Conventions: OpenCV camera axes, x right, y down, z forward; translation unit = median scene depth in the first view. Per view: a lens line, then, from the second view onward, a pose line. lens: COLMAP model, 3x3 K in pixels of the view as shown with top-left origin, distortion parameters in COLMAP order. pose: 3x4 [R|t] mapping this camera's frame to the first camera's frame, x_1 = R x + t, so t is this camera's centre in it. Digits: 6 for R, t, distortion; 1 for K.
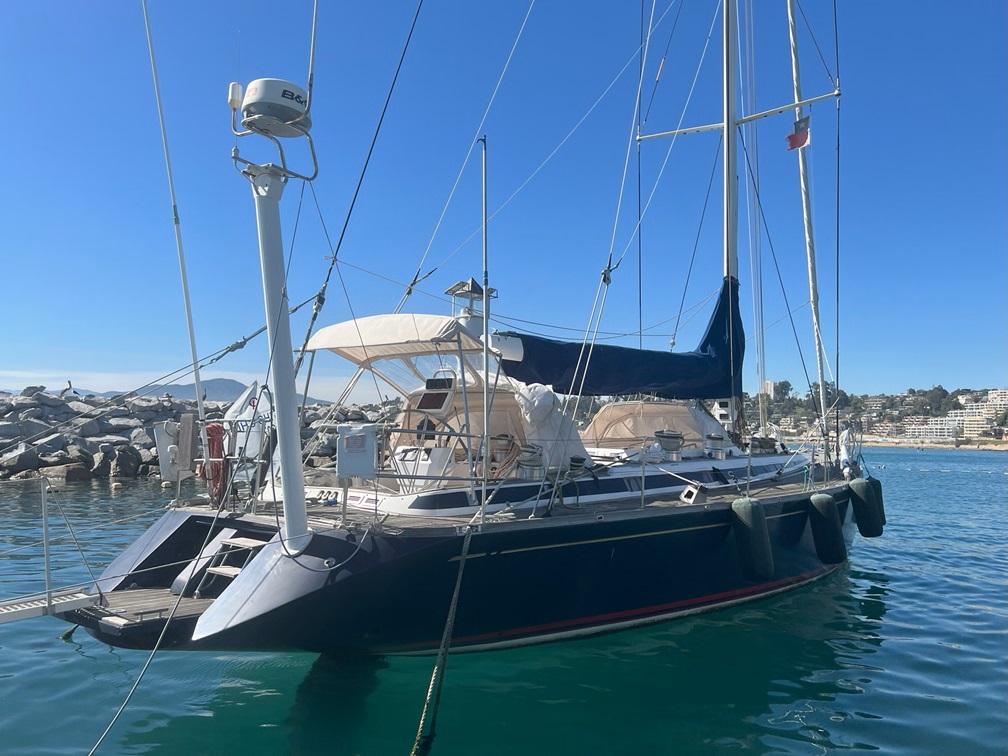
lens RADIAL K [[764.8, 0, 504.0], [0, 764.8, 378.0], [0, 0, 1]] dist [0.041514, -0.071667]
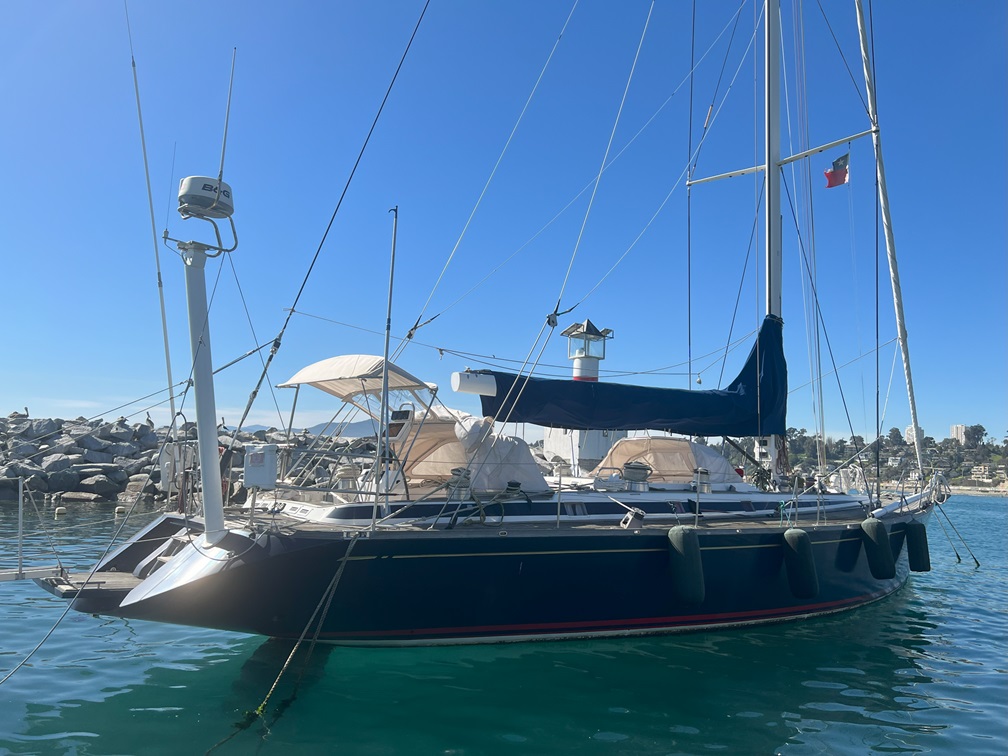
lens RADIAL K [[764.8, 0, 504.0], [0, 764.8, 378.0], [0, 0, 1]] dist [0.041514, -0.071667]
pose [[0.979087, -0.003506, -0.203410, 0.290411], [-0.007379, 0.998582, -0.052727, 0.010643], [0.203306, 0.053126, 0.977673, -0.092156]]
